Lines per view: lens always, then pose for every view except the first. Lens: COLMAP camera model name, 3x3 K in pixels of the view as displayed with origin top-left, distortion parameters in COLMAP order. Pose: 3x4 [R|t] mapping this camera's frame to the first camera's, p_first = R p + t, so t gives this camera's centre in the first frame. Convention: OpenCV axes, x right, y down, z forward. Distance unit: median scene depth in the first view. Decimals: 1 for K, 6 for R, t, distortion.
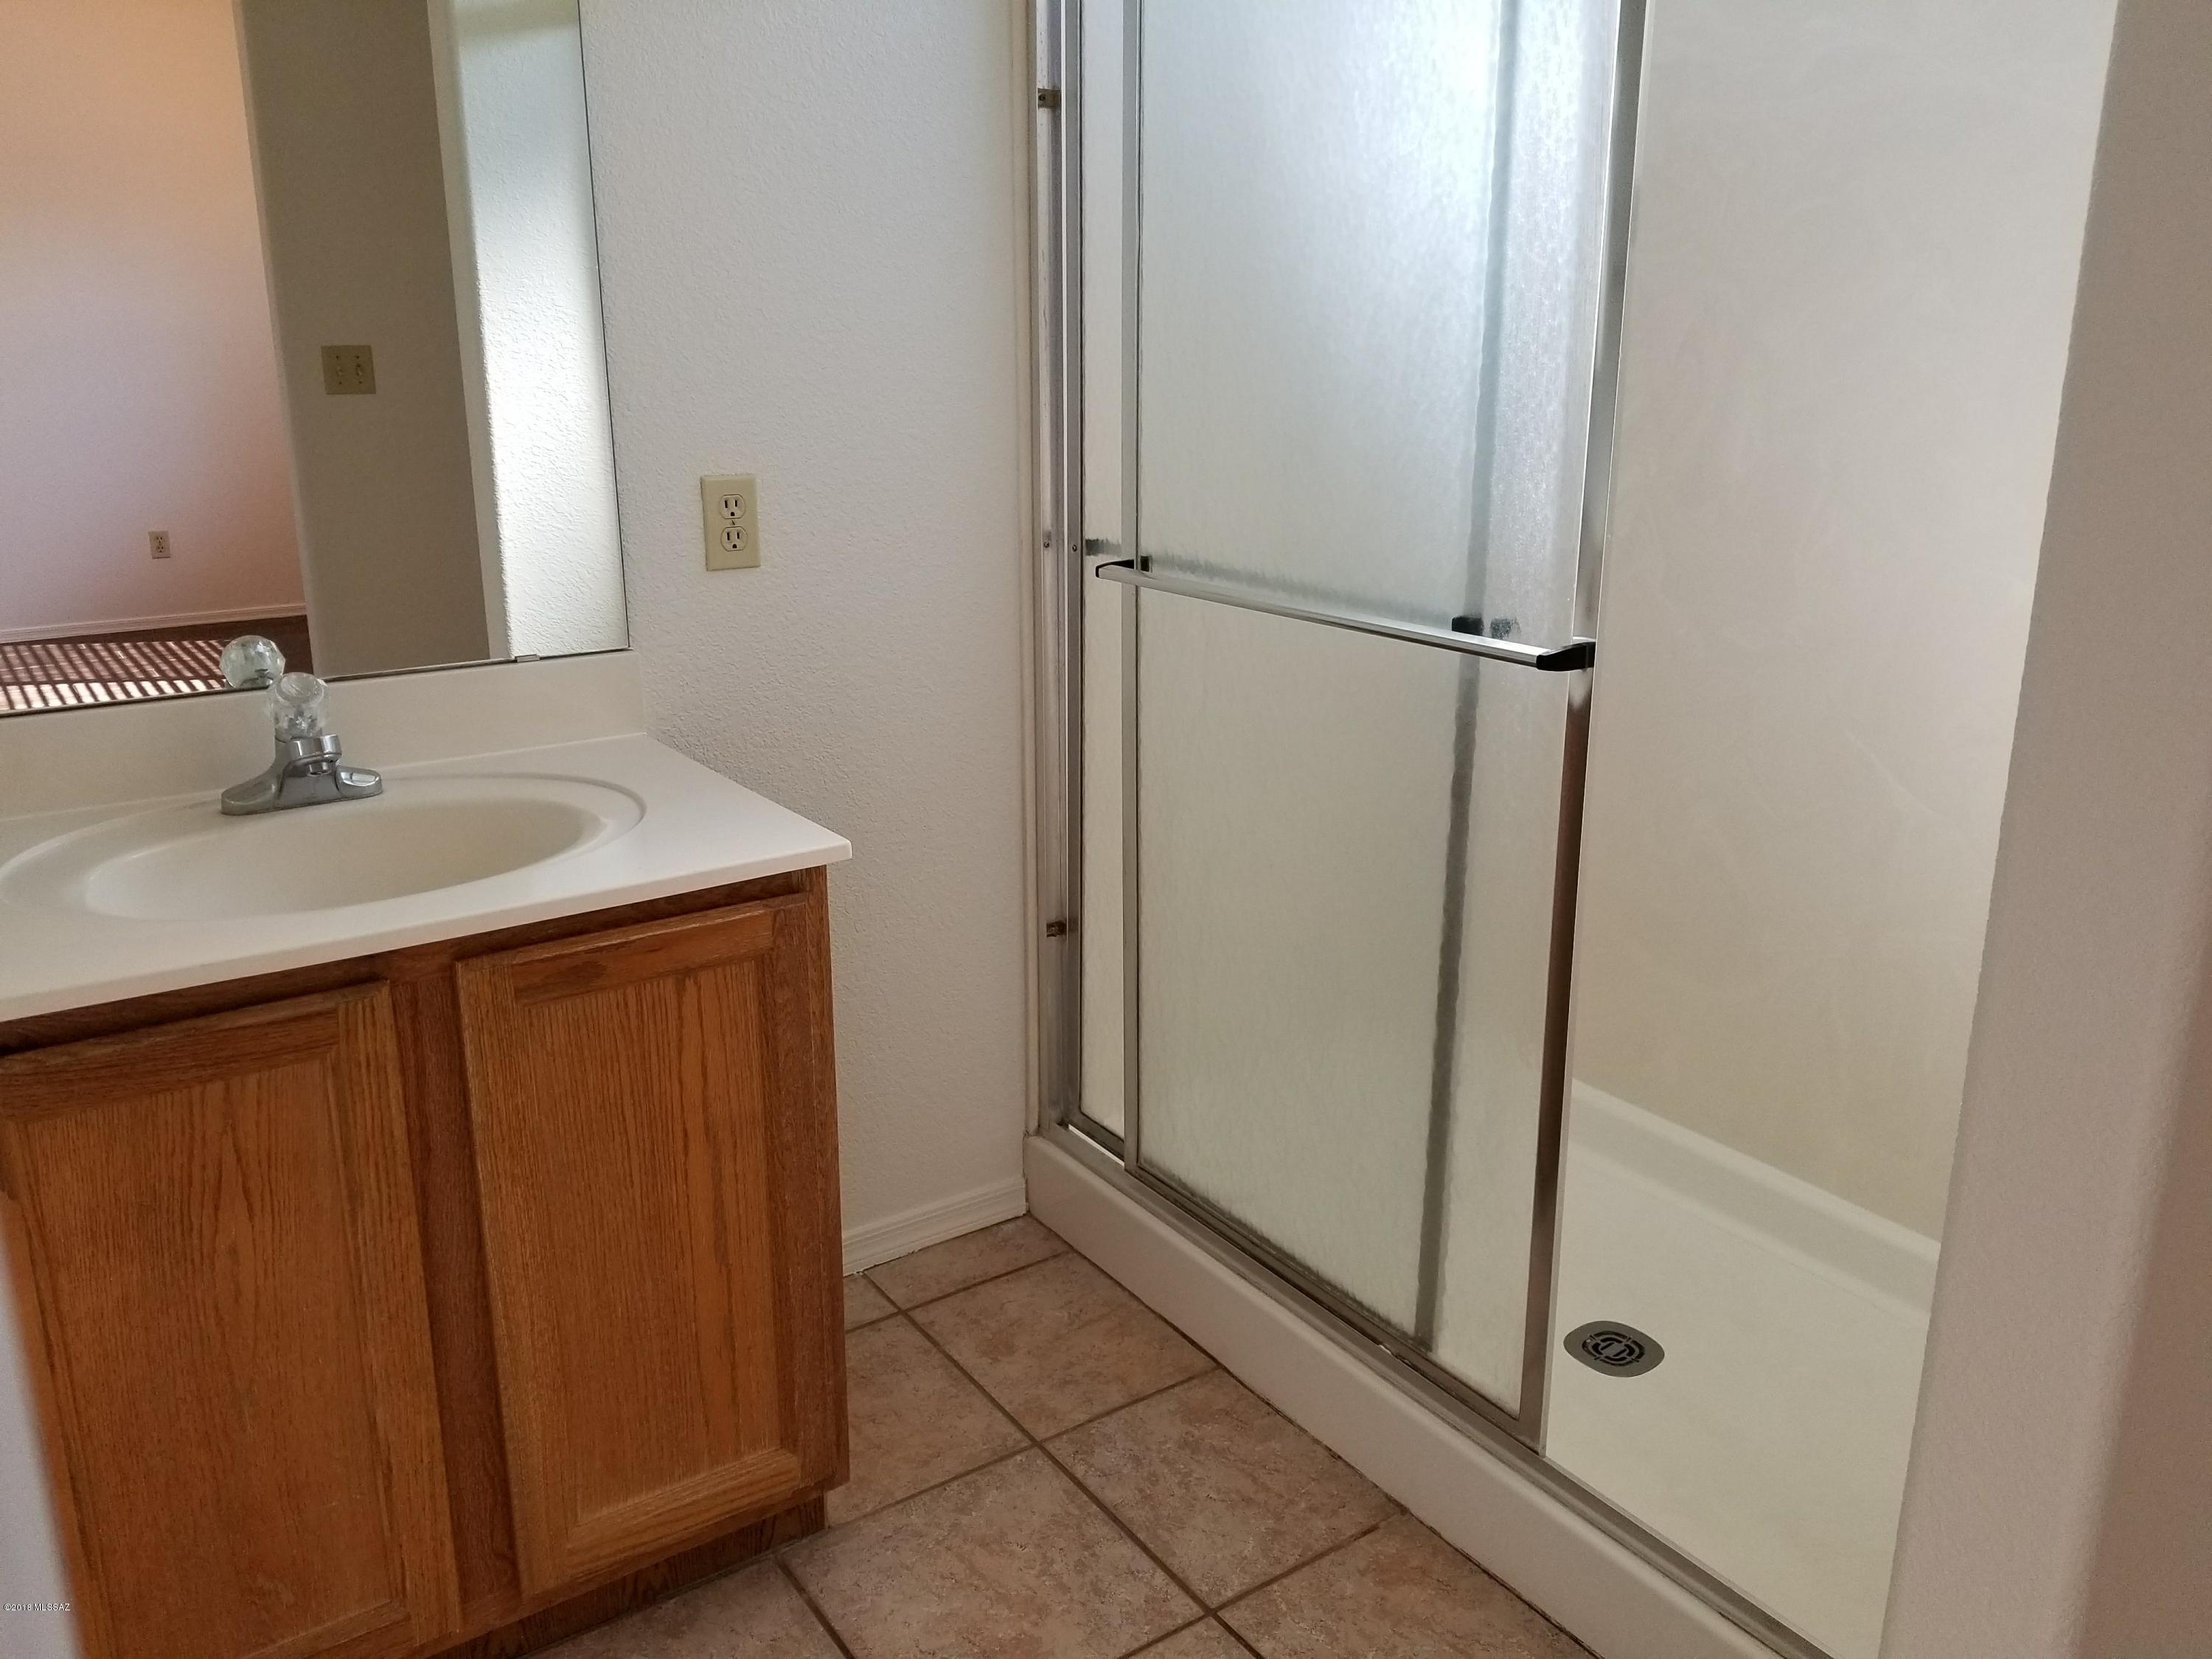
lens RADIAL K [[1736.3, 0, 1089.5], [0, 1736.3, 815.4], [0, 0, 1]] dist [0.125387, -0.203077]
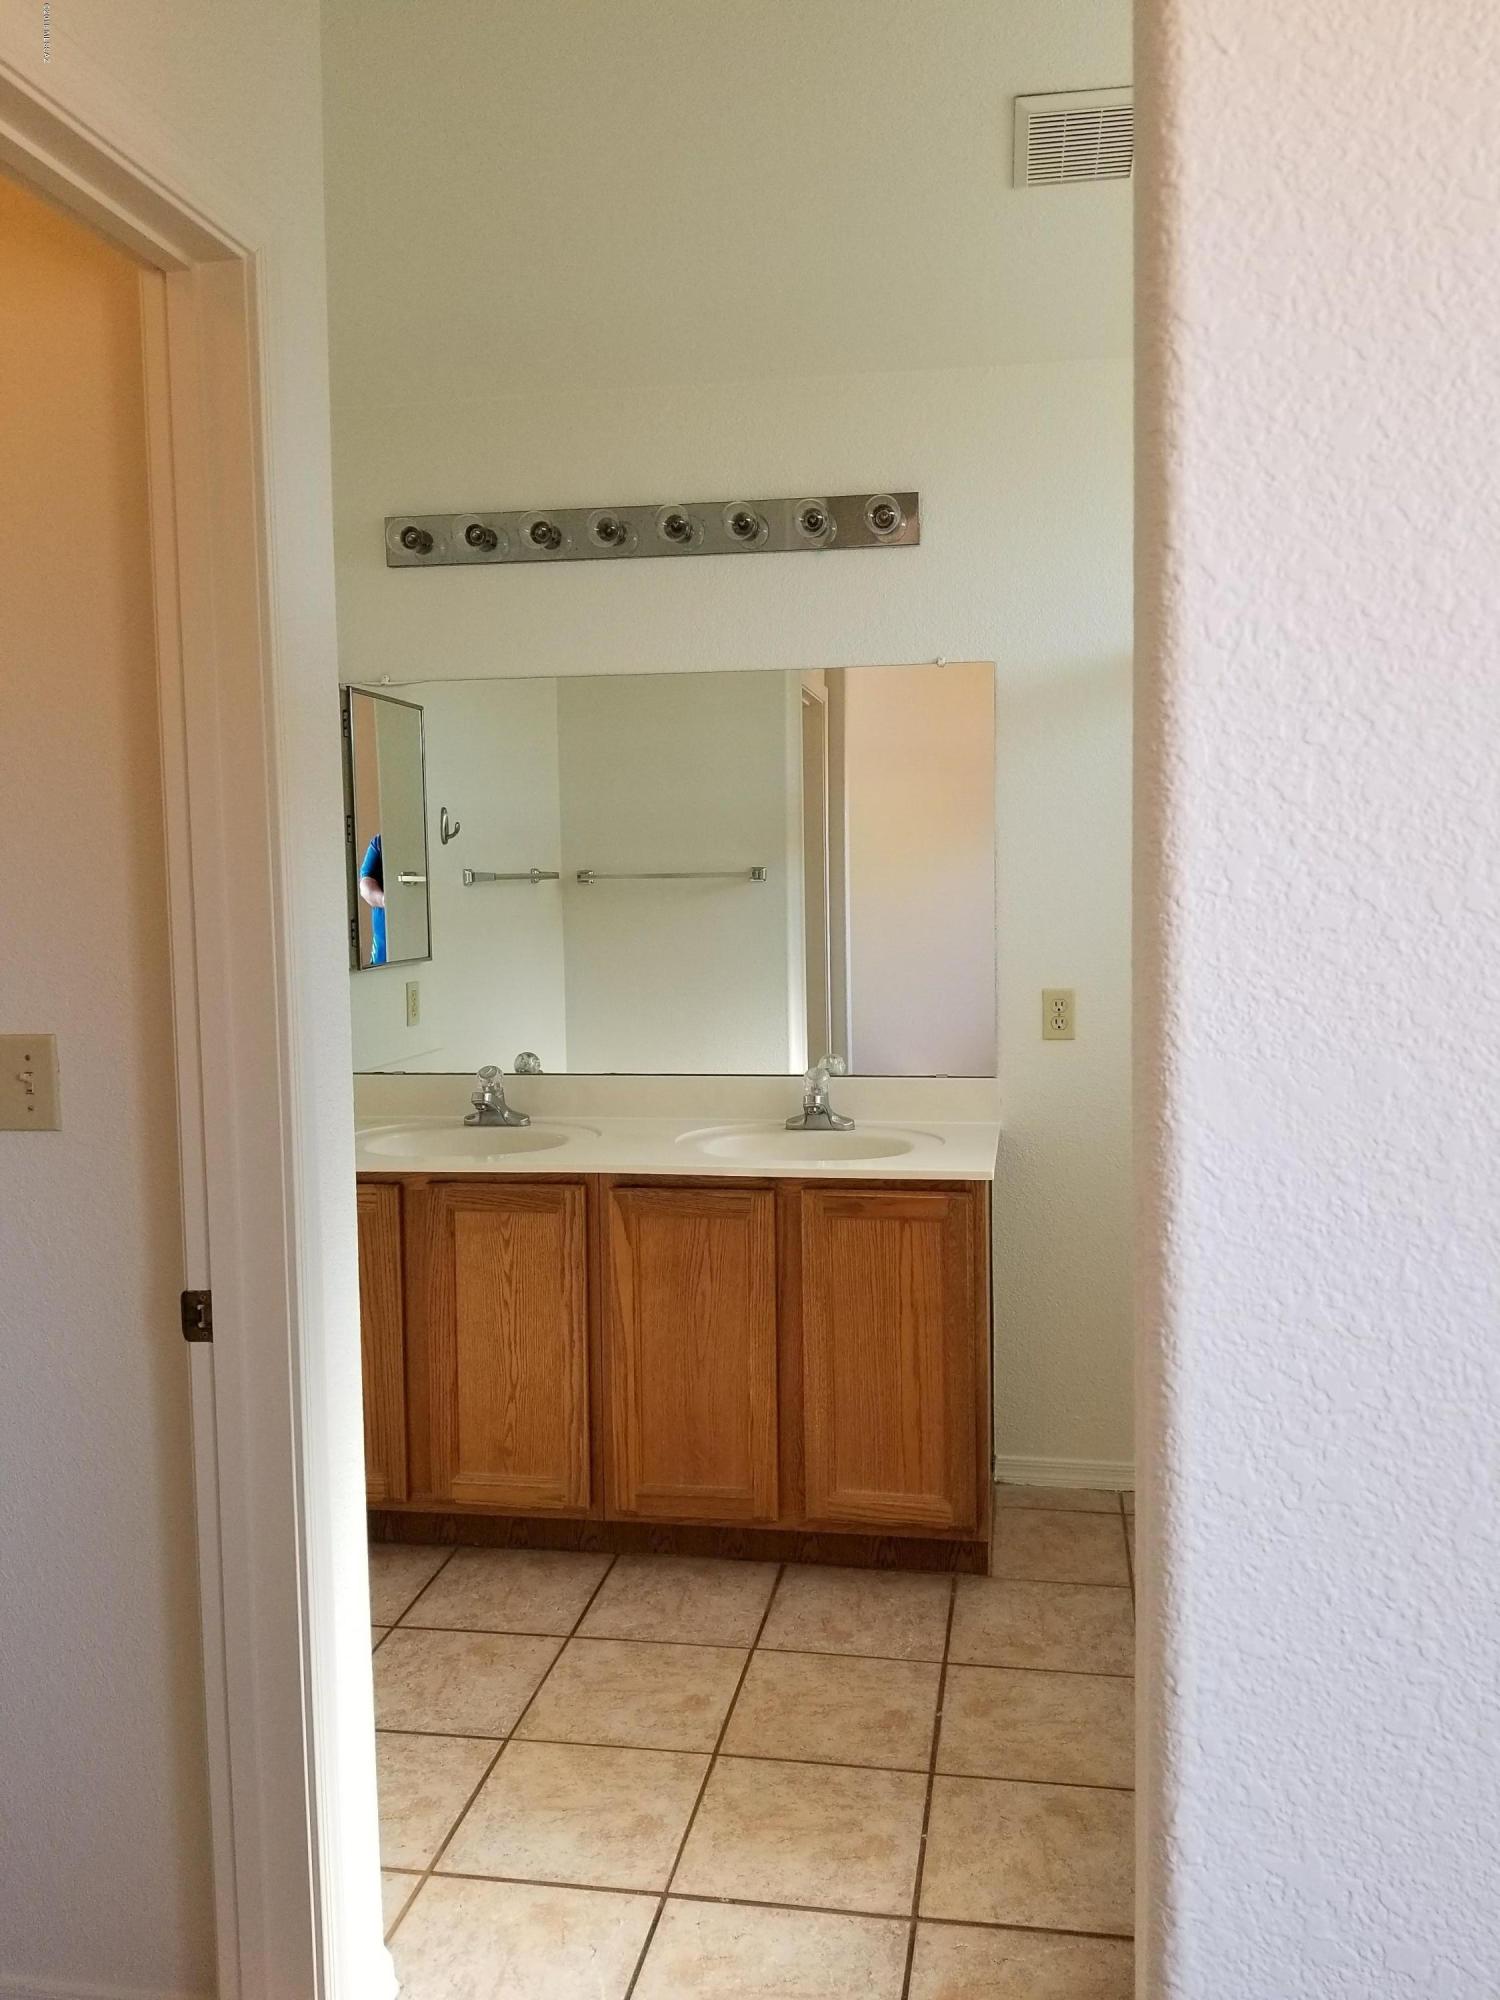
lens RADIAL K [[1569.9, 0, 750.0], [0, 1569.9, 1000.0], [0, 0, 1]] dist [0.125387, -0.203077]
pose [[0.715894, 0.049858, -0.696427, 0.912825], [-0.180903, 0.976631, -0.116042, 0.084896], [0.674366, 0.209059, 0.708184, -0.486932]]
